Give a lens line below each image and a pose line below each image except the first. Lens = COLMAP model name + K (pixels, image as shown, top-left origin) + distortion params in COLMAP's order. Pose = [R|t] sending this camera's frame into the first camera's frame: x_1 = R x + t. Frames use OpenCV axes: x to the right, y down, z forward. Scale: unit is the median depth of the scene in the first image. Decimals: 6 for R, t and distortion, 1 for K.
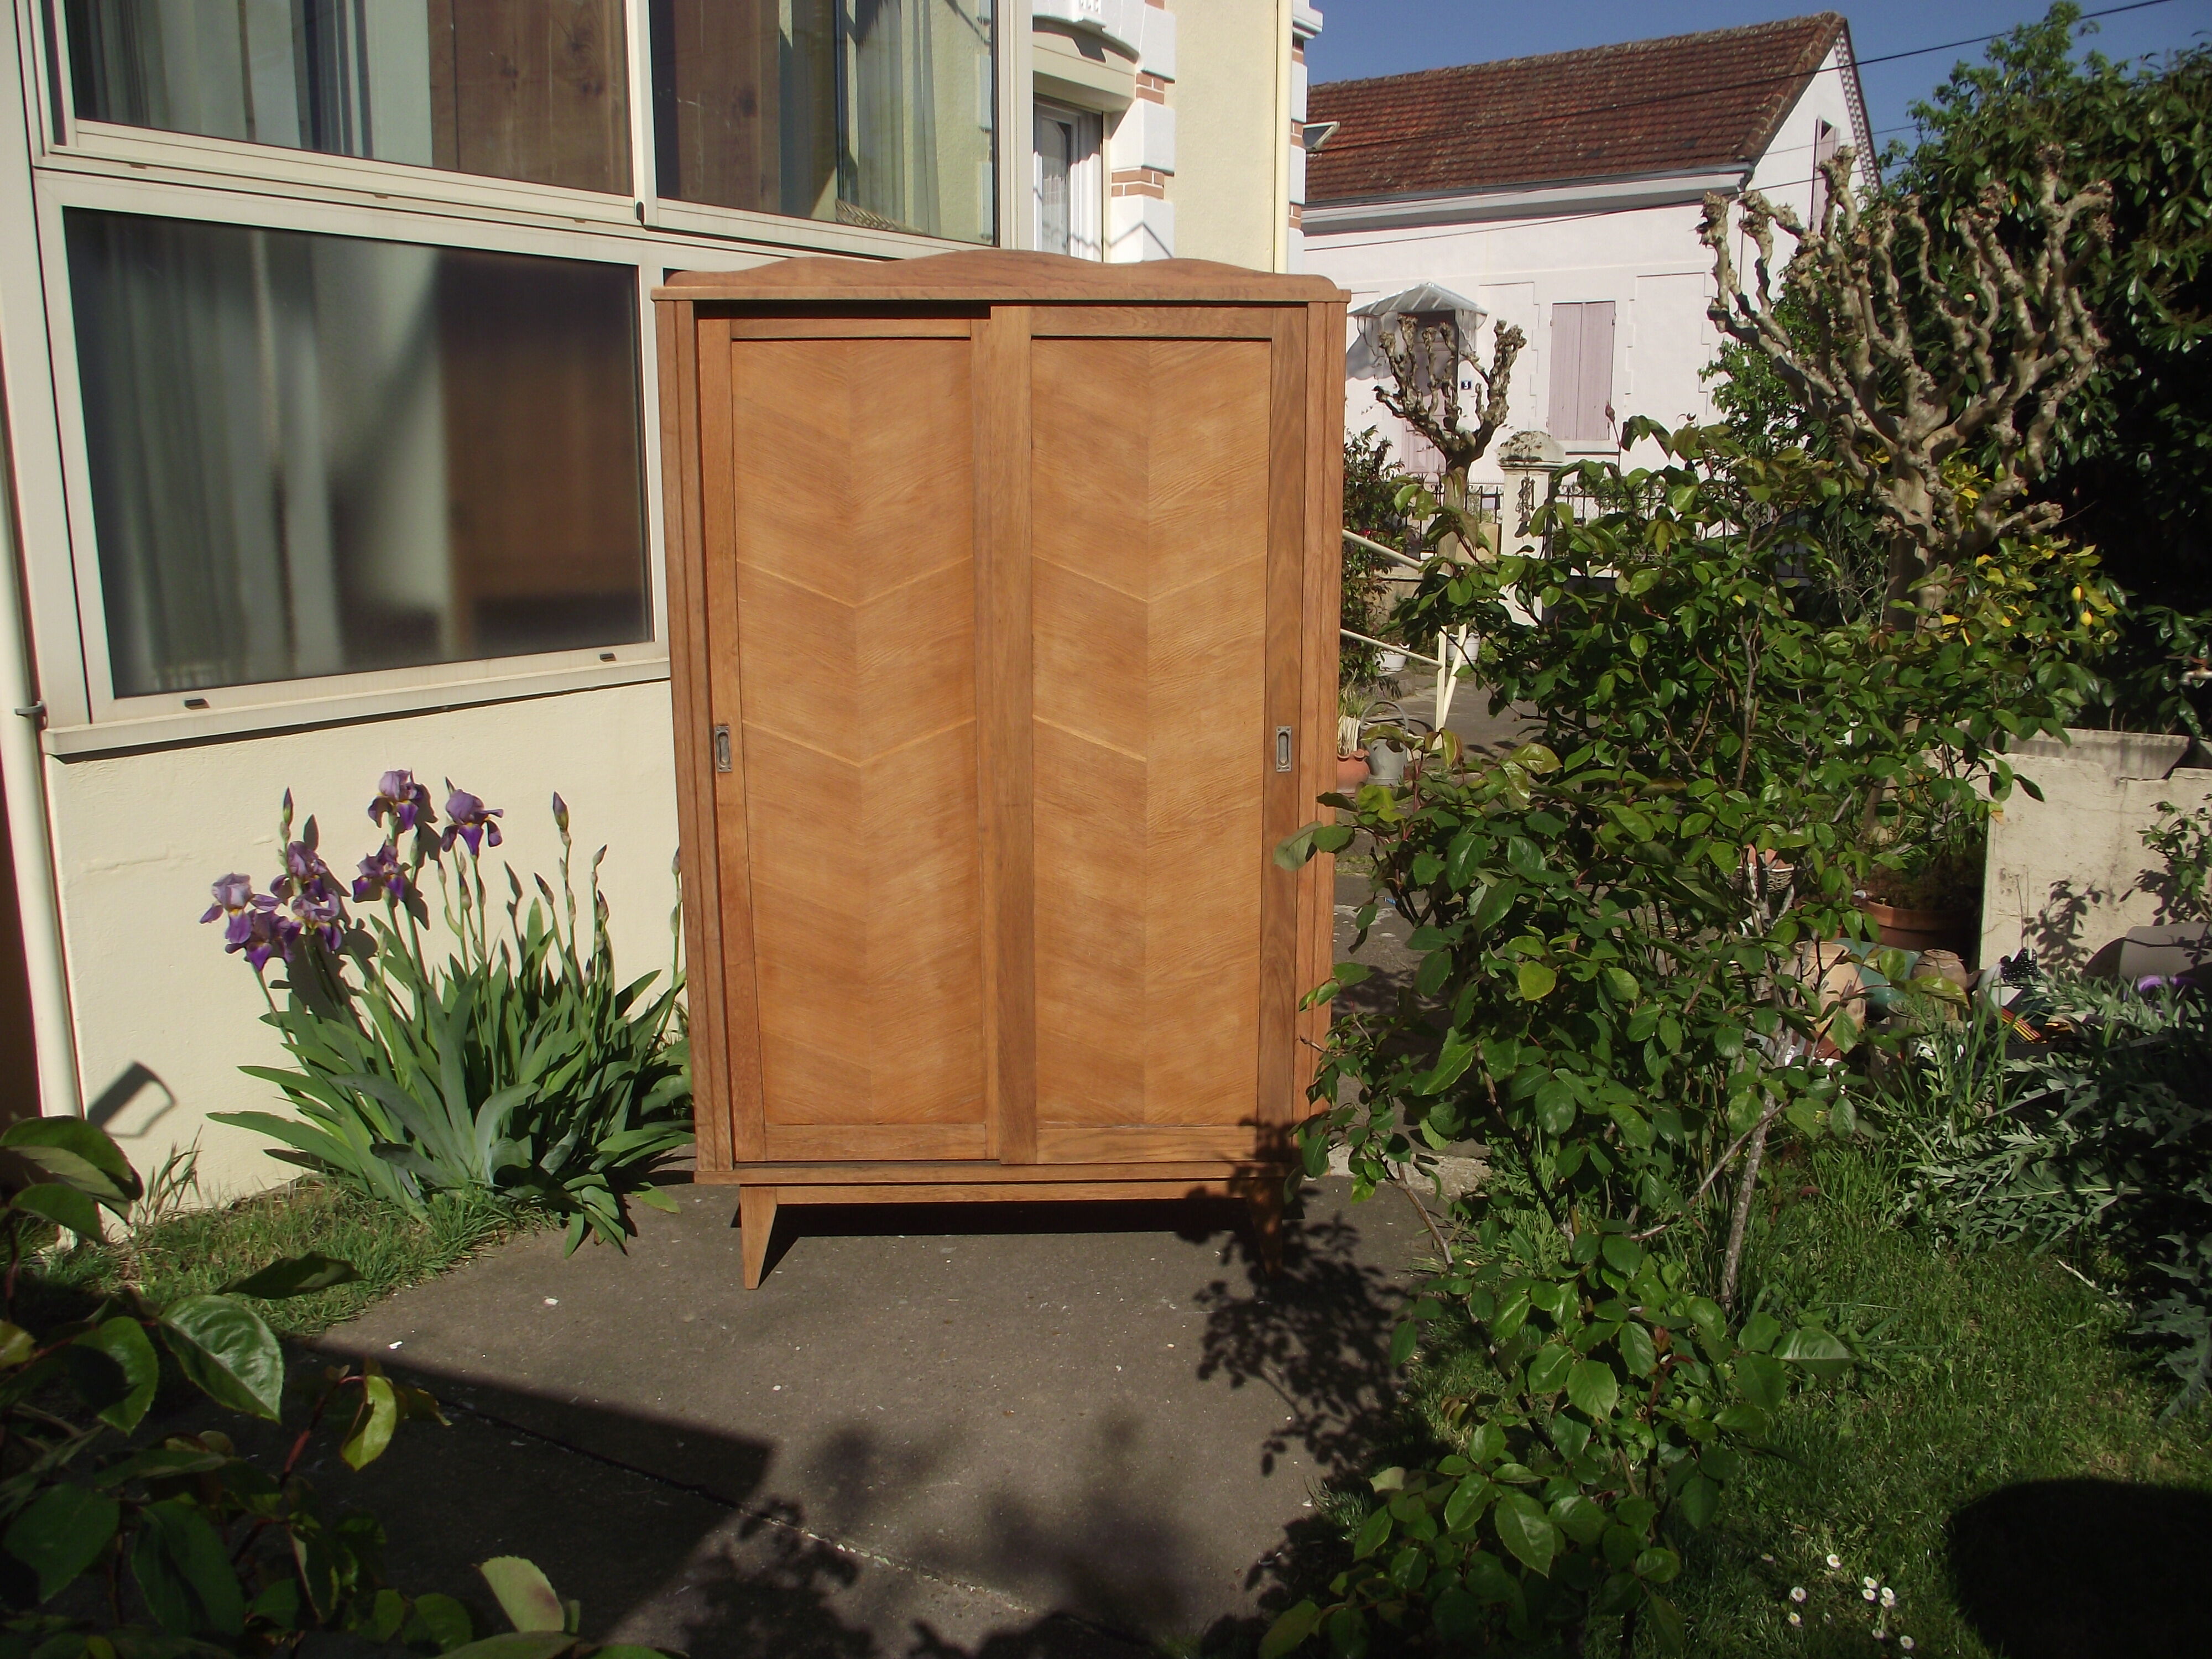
lens RADIAL K [[1793.1, 0, 1055.1], [0, 1793.1, 818.3], [0, 0, 1]] dist [-0.078148, 0.038574]
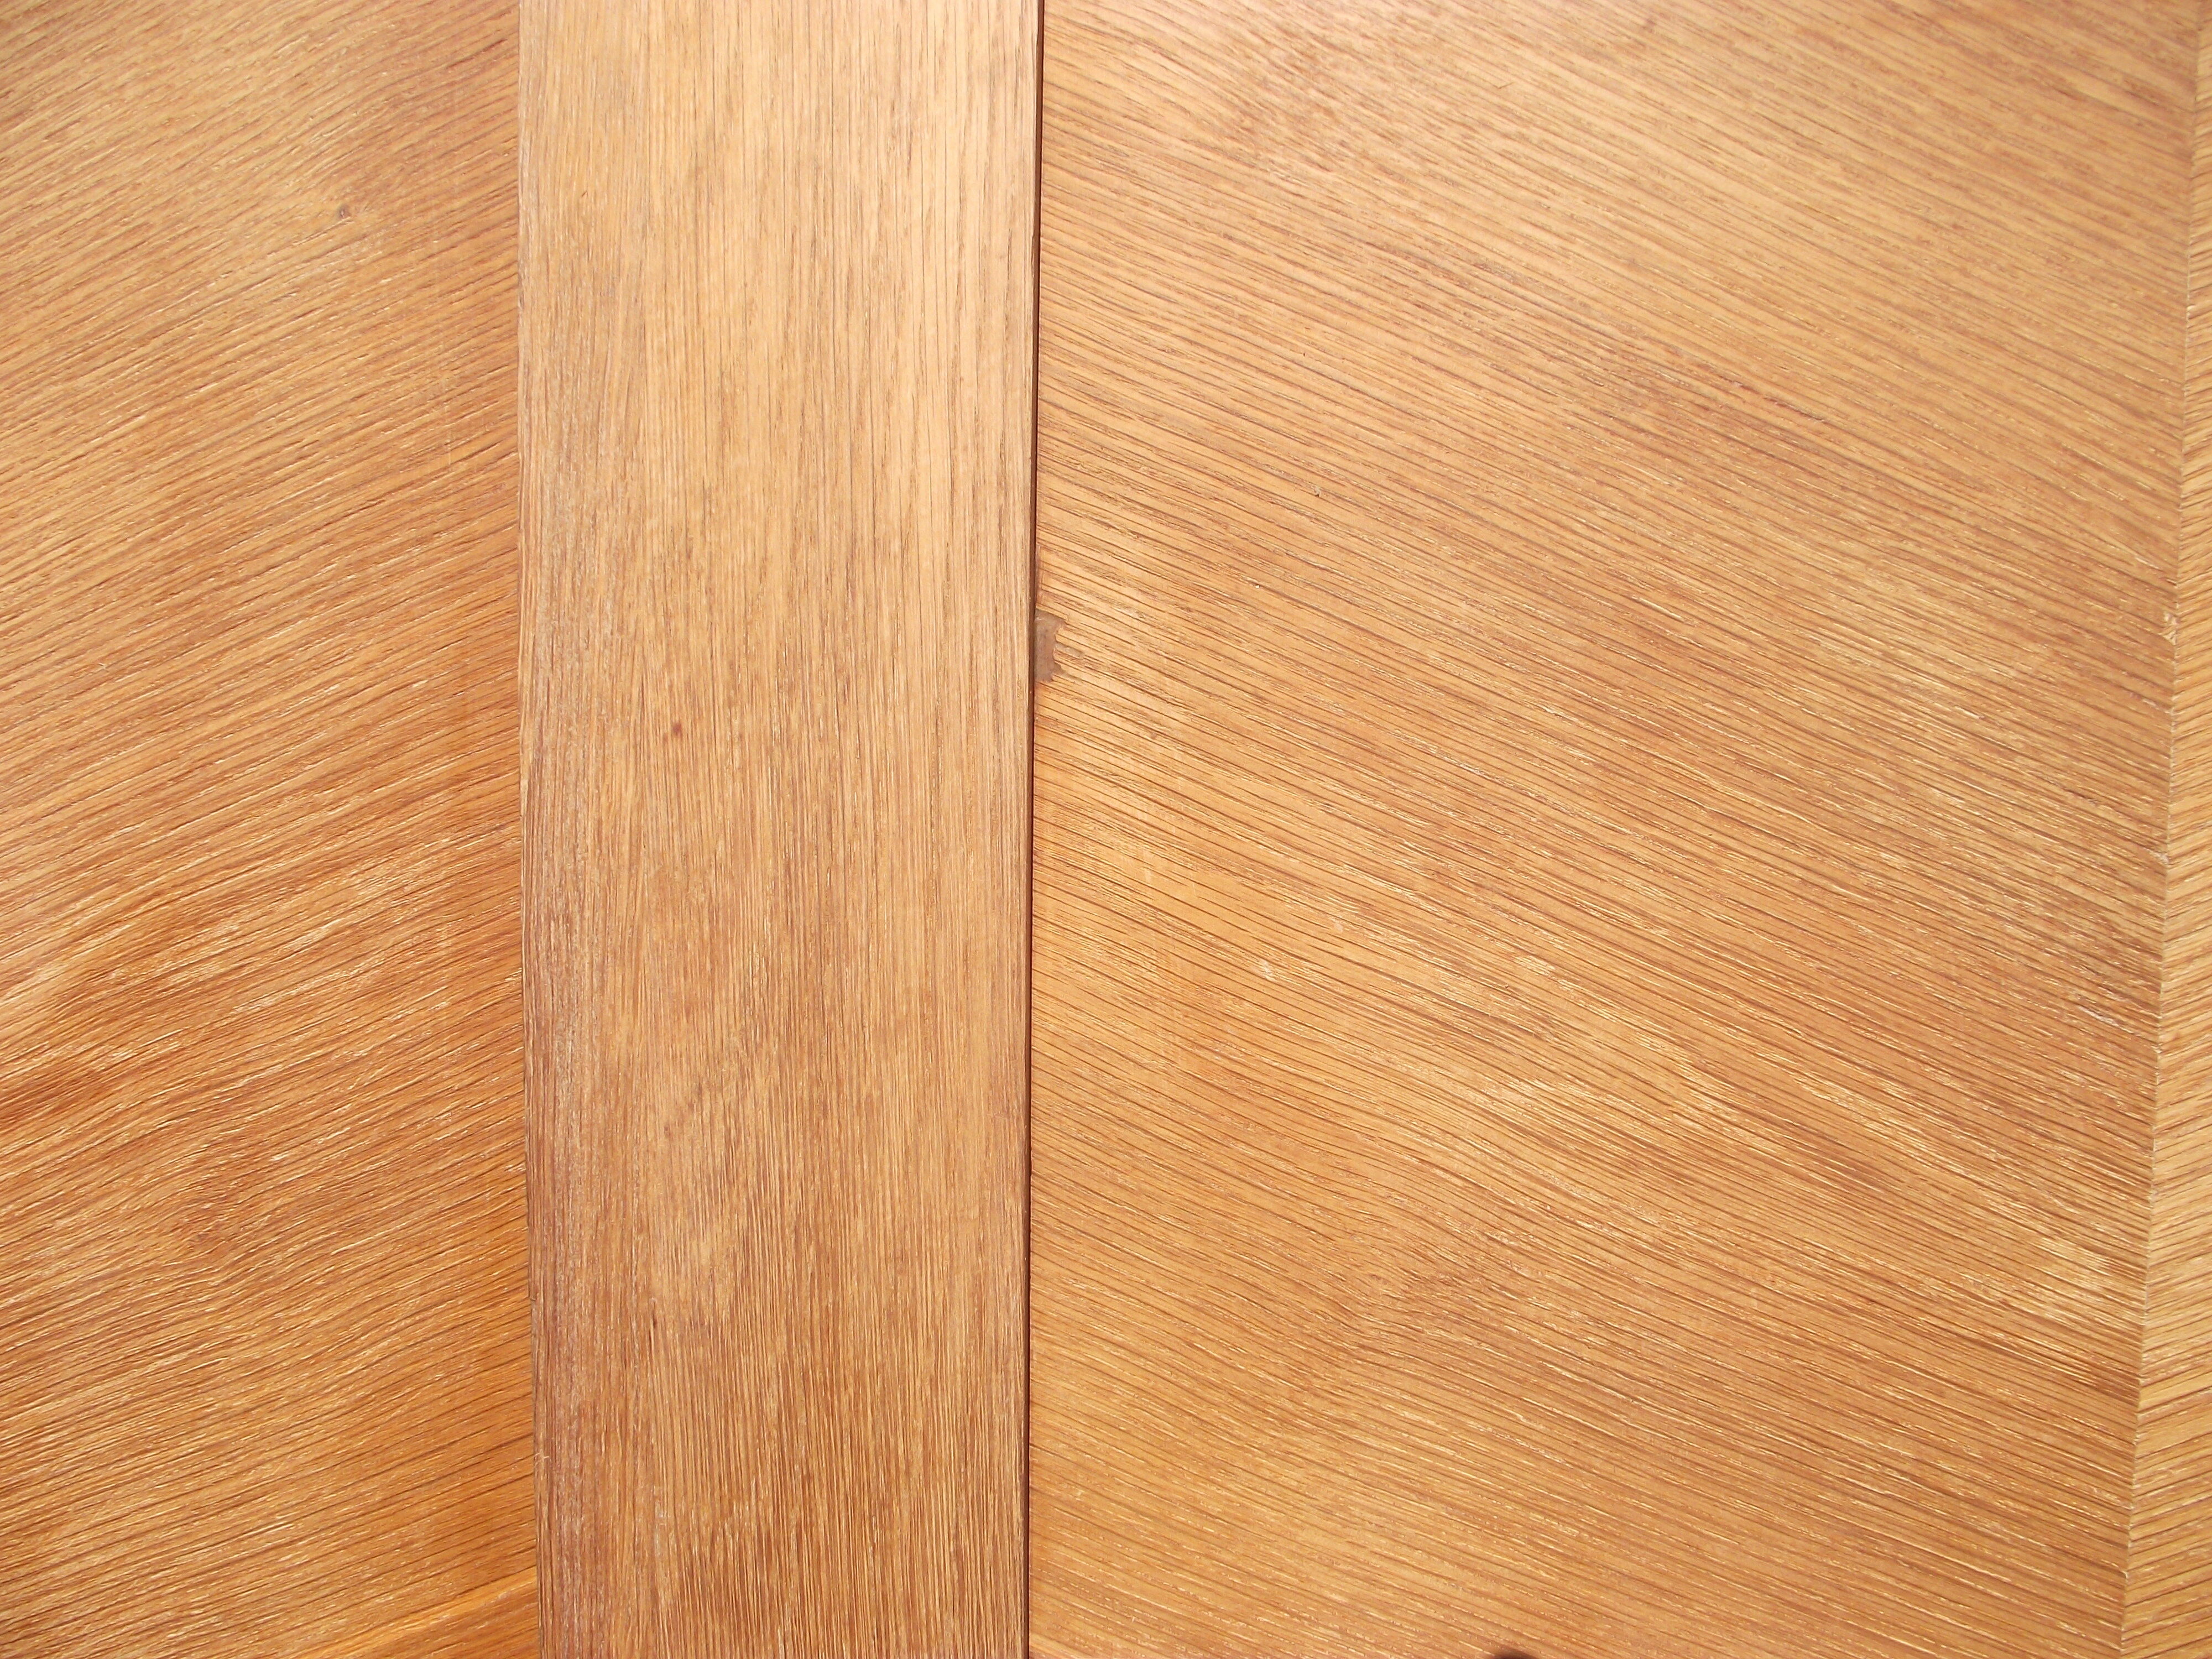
lens RADIAL K [[1793.1, 0, 1105.7], [0, 1793.1, 842.0], [0, 0, 1]] dist [-0.078148, 0.038574]
pose [[0.997187, 0.014541, -0.073537, -0.001257], [-0.023796, 0.991670, -0.126586, -0.173976], [0.071083, 0.127980, 0.989226, 0.848960]]
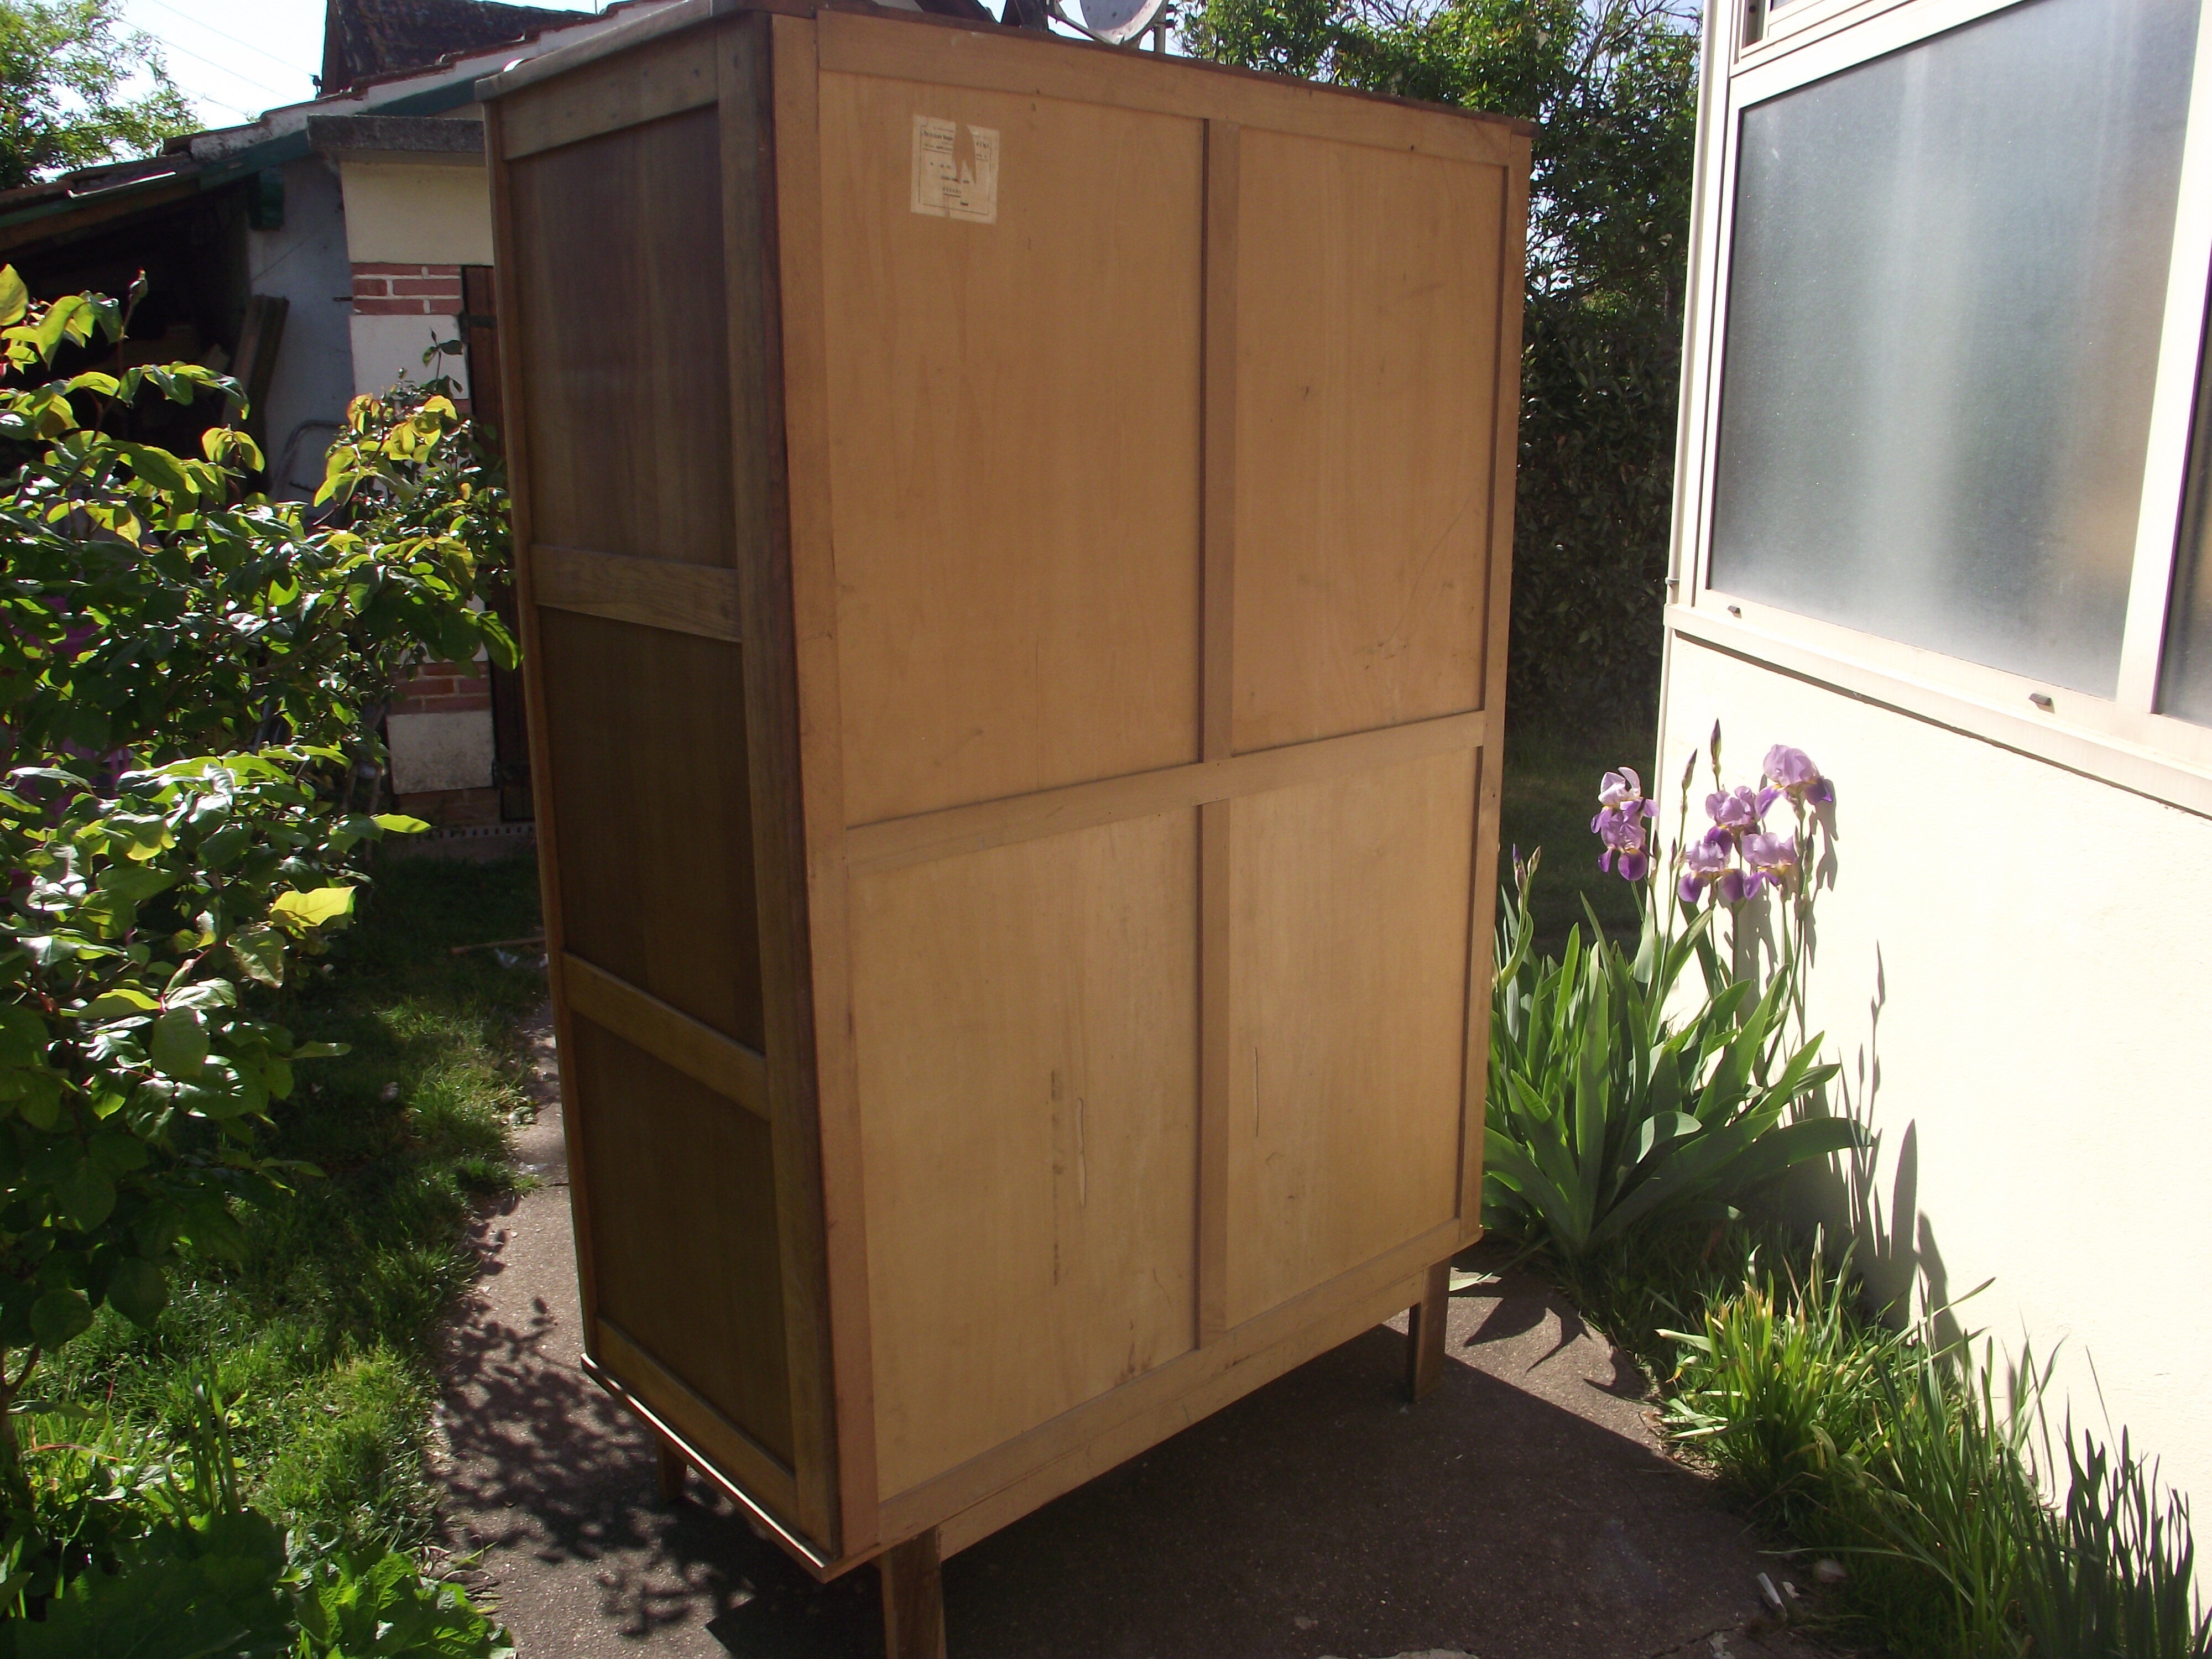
lens RADIAL K [[1793.1, 0, 1110.9], [0, 1793.1, 832.3], [0, 0, 1]] dist [-0.078148, 0.038574]
pose [[-0.754703, 0.173330, -0.632756, 0.420464], [-0.126319, 0.908033, 0.399400, -0.311141], [0.643791, 0.381357, -0.663400, 1.580615]]
